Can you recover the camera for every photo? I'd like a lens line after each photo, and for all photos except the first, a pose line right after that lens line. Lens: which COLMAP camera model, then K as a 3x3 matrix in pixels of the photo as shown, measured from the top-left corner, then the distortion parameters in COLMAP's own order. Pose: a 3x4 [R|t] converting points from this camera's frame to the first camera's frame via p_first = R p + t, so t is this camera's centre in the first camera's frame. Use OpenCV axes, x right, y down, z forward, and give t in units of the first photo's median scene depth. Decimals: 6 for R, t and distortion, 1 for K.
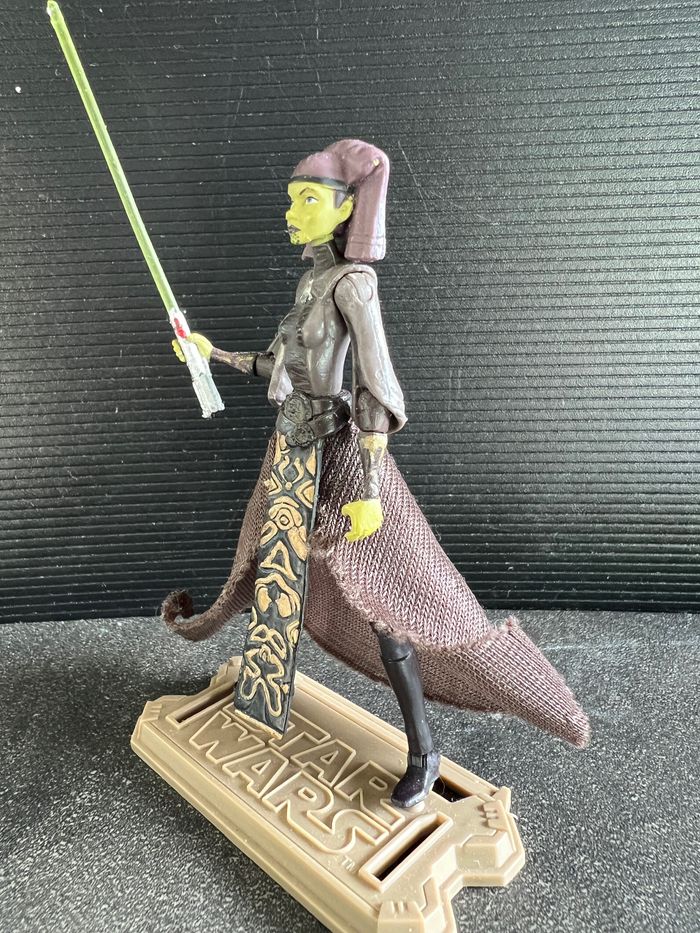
lens RADIAL K [[711.9, 0, 327.4], [0, 711.9, 452.8], [0, 0, 1]] dist [-0.002729, -0.003112]
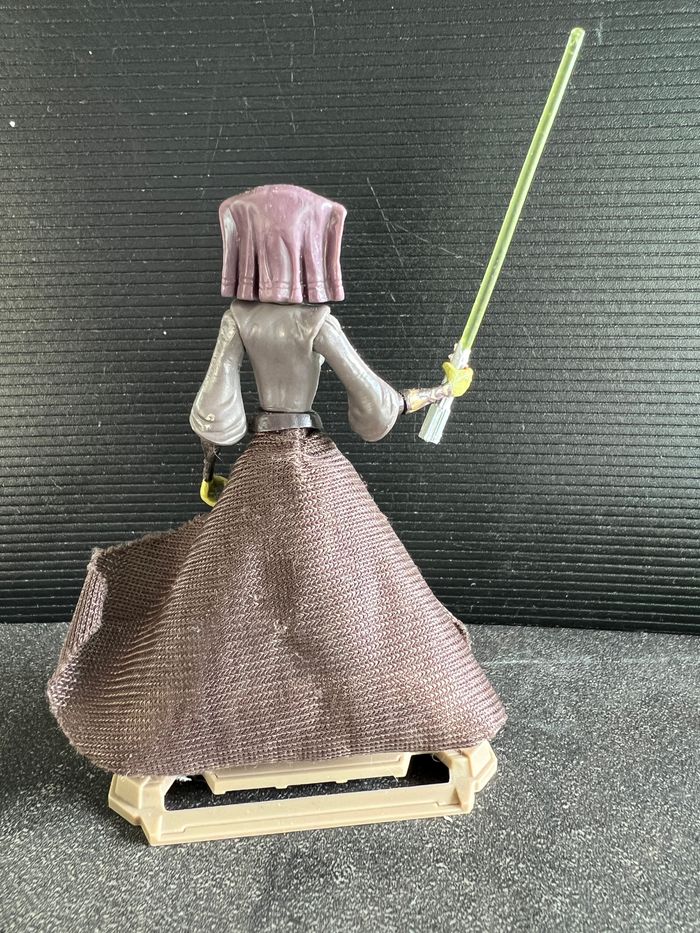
lens RADIAL K [[711.9, 0, 327.4], [0, 711.9, 452.8], [0, 0, 1]] dist [-0.002729, -0.003112]
pose [[0.999569, 0.023760, -0.017235, 0.067621], [-0.023987, 0.999626, -0.013112, -0.012859], [0.016917, 0.013520, 0.999765, -0.054738]]
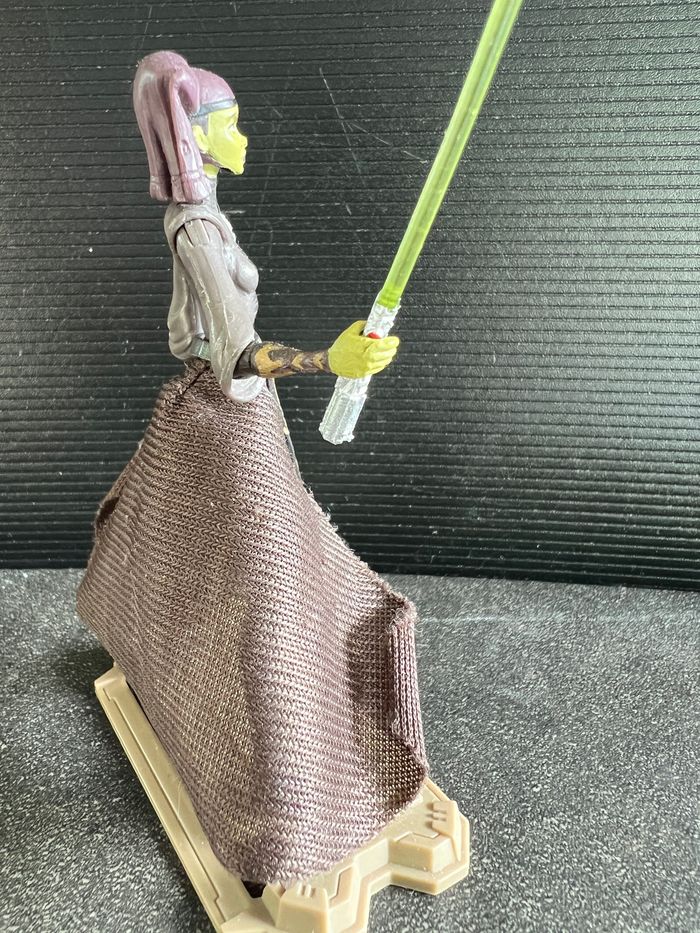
lens RADIAL K [[712.9, 0, 280.3], [0, 712.9, 426.0], [0, 0, 1]] dist [-0.005477, -0.001166]
pose [[0.999152, 0.030474, -0.027705, 0.087421], [-0.029407, 0.998839, 0.038148, -0.010545], [0.028835, -0.037301, 0.998888, 0.063981]]
